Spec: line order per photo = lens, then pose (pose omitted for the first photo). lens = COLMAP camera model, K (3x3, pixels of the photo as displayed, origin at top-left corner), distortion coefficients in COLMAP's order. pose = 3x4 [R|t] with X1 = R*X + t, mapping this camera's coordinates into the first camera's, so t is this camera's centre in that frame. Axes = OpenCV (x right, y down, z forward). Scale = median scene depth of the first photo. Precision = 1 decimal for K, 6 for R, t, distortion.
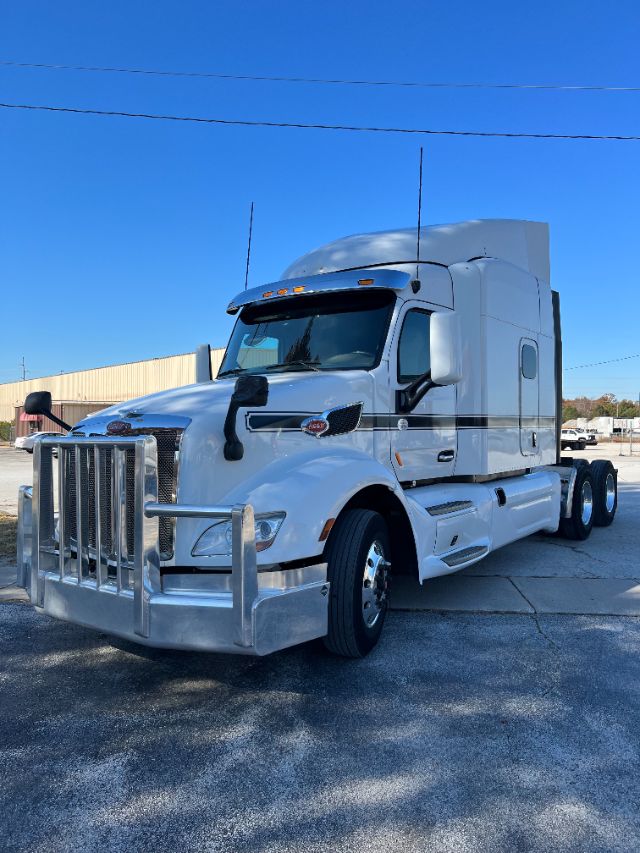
lens RADIAL K [[643.1, 0, 327.2], [0, 643.1, 424.9], [0, 0, 1]] dist [0.044764, -0.051839]
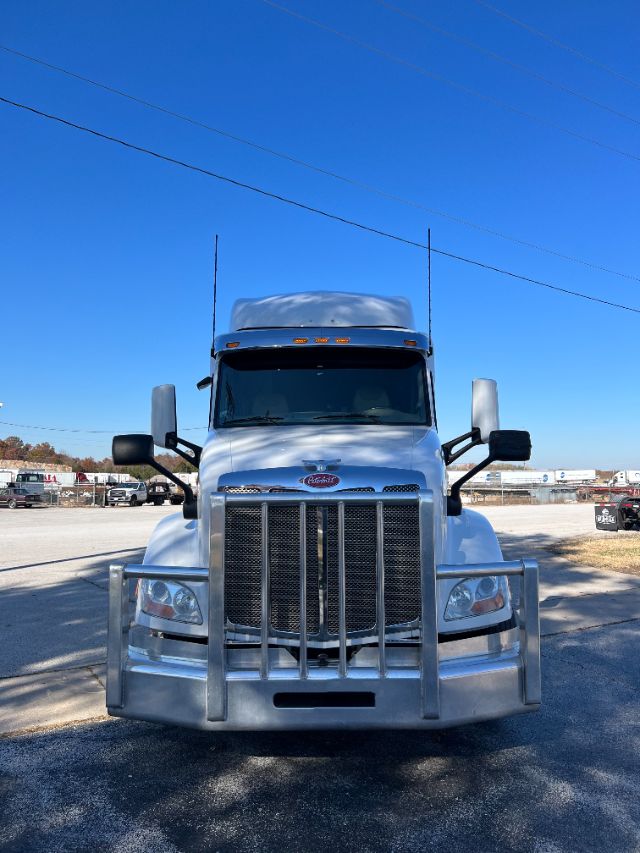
lens RADIAL K [[643.1, 0, 327.2], [0, 643.1, 424.9], [0, 0, 1]] dist [0.044764, -0.051839]
pose [[0.829695, 0.024396, 0.557684, -0.826573], [0.020289, 0.997067, -0.073801, -0.012975], [-0.557849, 0.072547, 0.826766, 0.283241]]
